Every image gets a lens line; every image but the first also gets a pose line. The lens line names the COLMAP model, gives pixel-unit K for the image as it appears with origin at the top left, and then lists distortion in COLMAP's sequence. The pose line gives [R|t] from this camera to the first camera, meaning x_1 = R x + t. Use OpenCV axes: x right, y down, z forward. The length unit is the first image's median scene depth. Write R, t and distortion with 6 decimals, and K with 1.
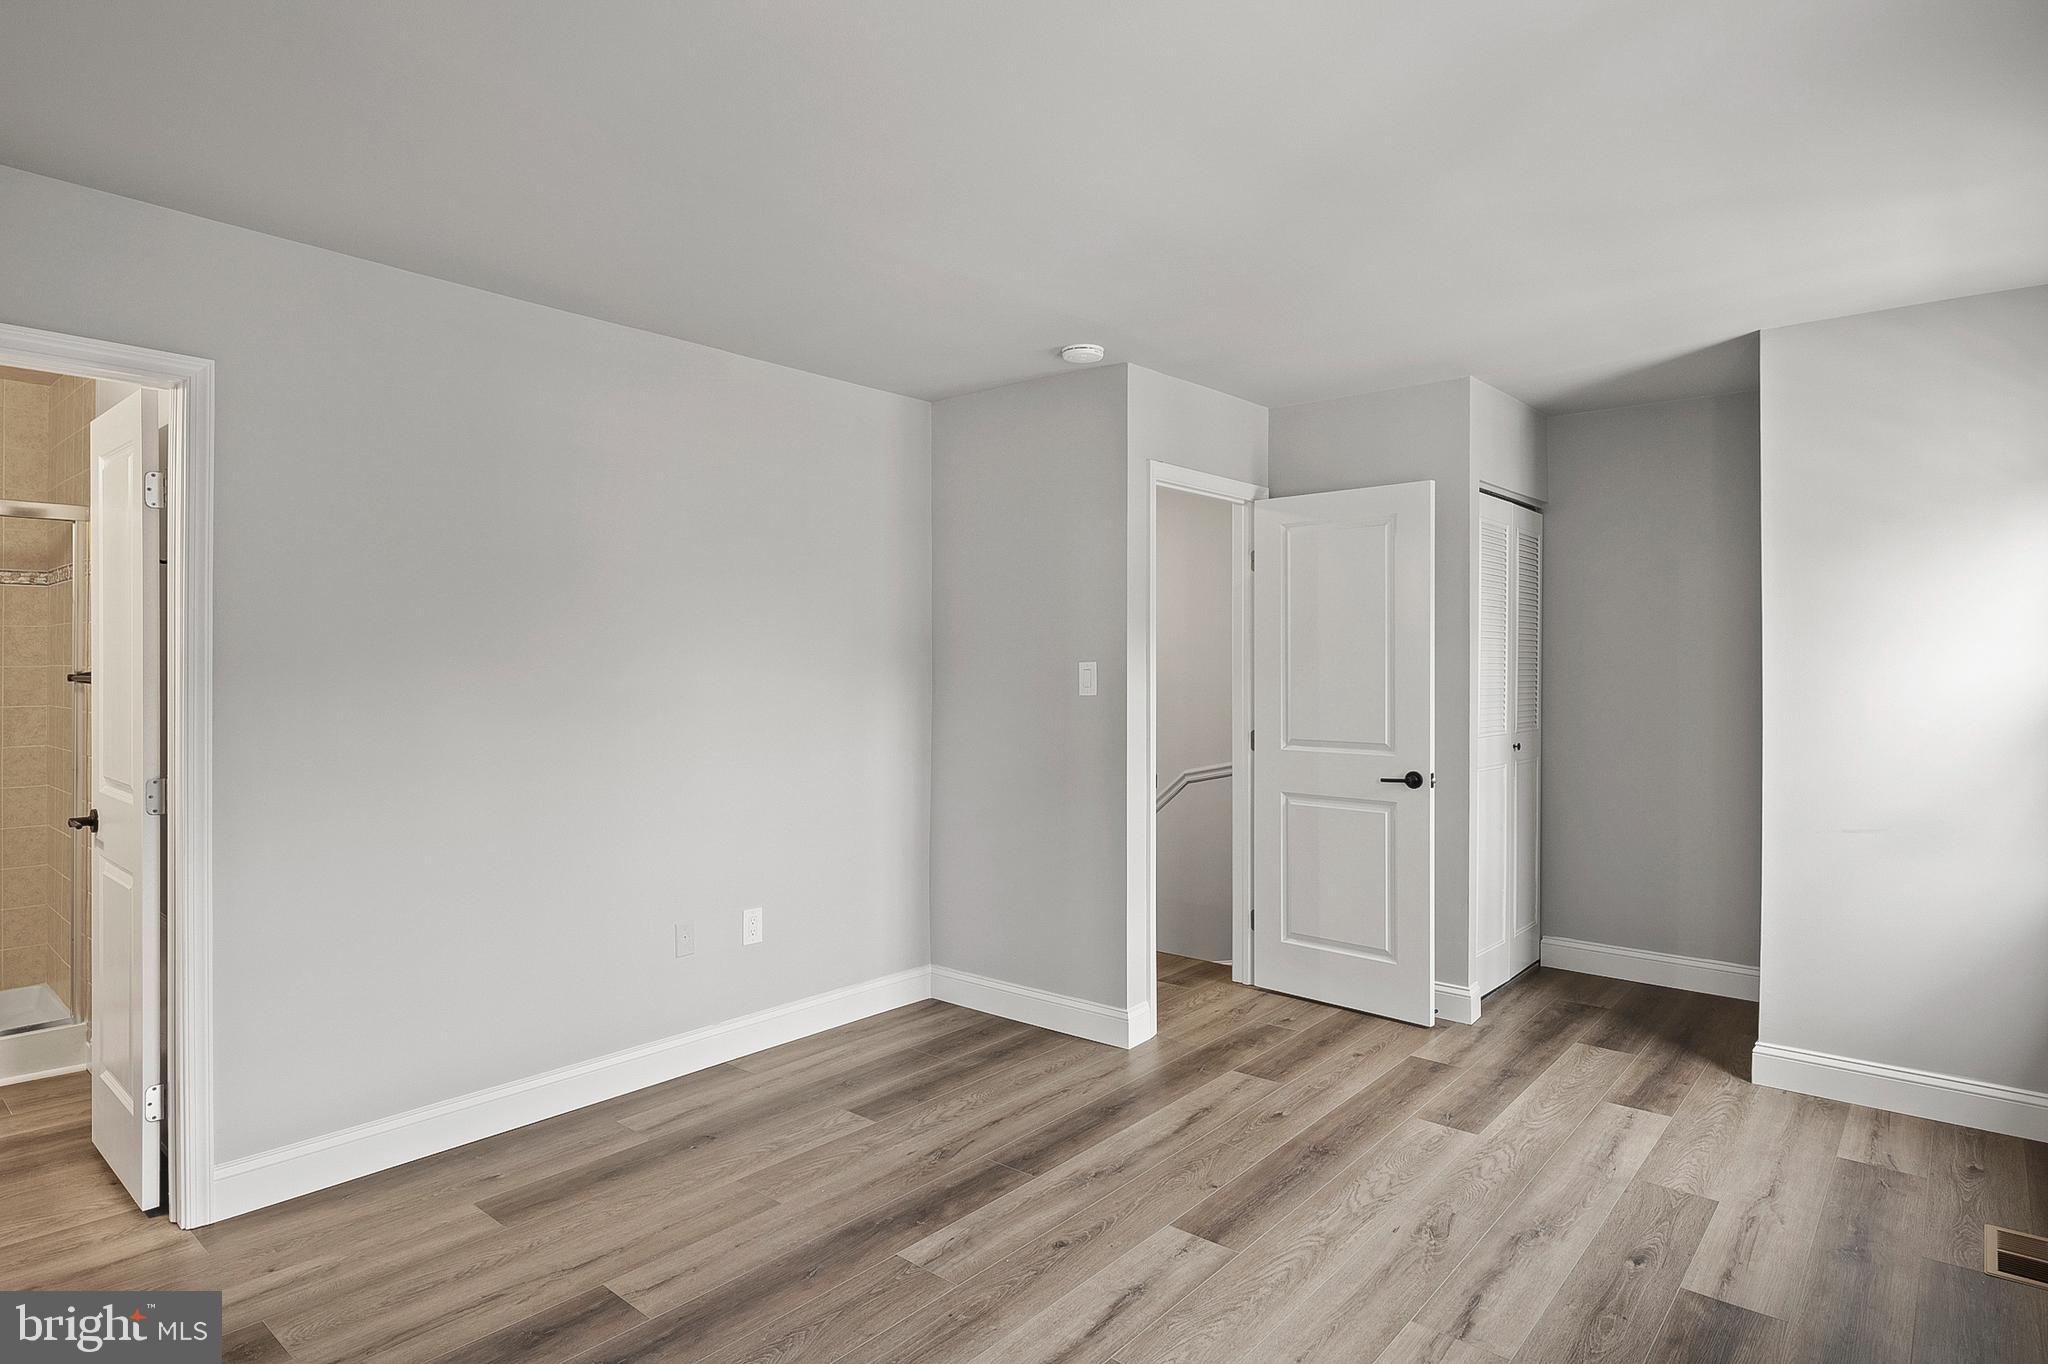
lens RADIAL K [[1113.2, 0, 1018.0], [0, 1113.2, 675.8], [0, 0, 1]] dist [-0.004731, -0.003245]
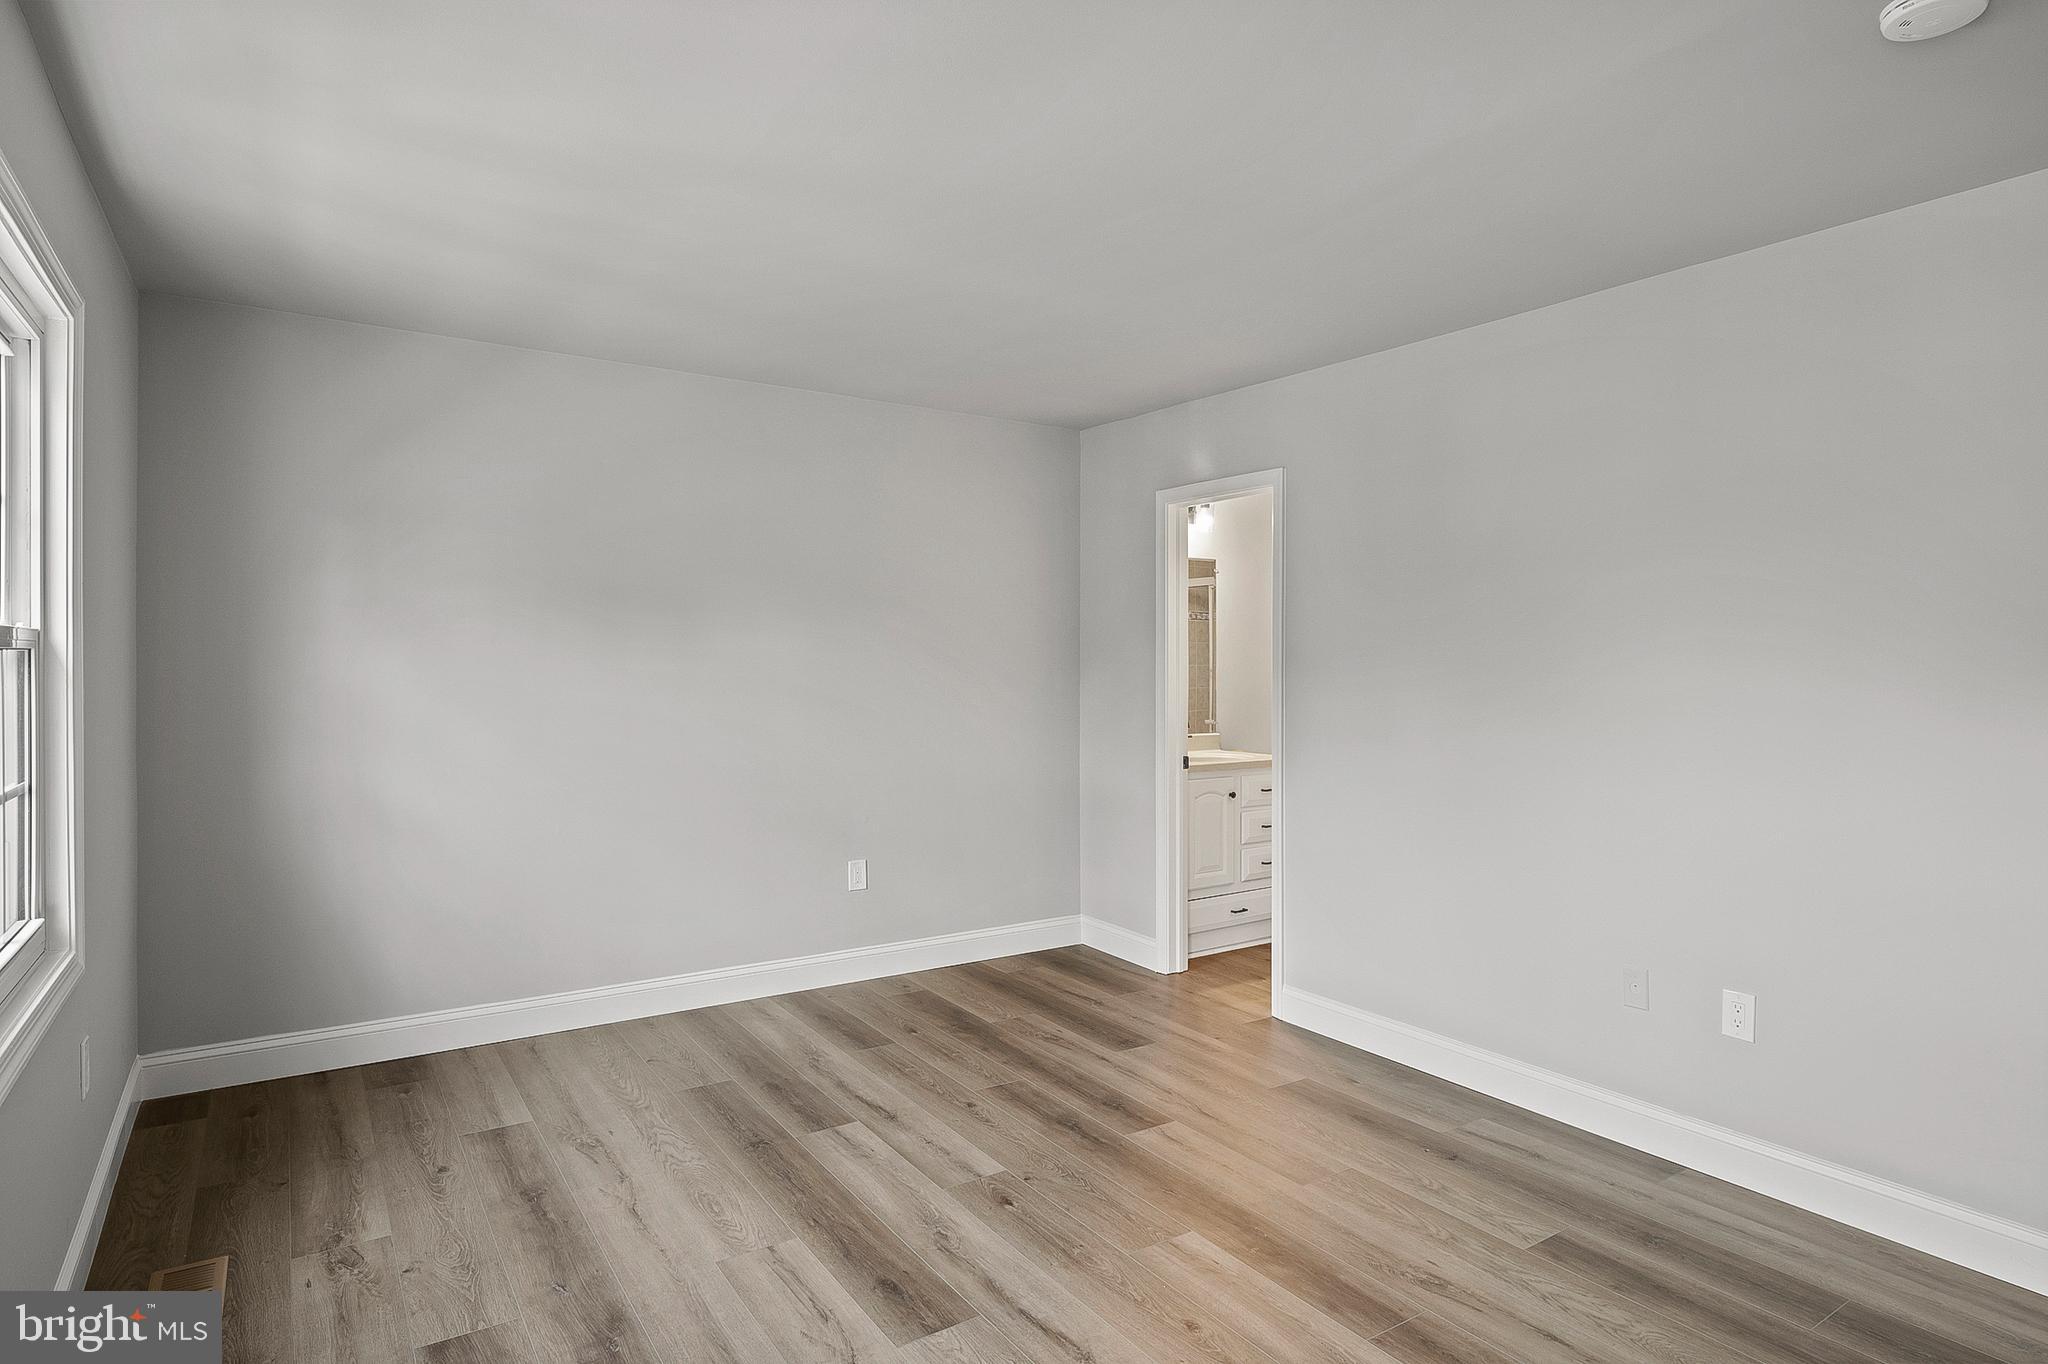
lens RADIAL K [[1113.2, 0, 1020.8], [0, 1113.2, 678.0], [0, 0, 1]] dist [-0.004731, -0.003245]
pose [[-0.272179, 0.010750, -0.962187, 0.751380], [-0.017551, 0.999716, 0.016135, -0.005929], [0.962087, 0.021279, -0.271913, 0.909363]]
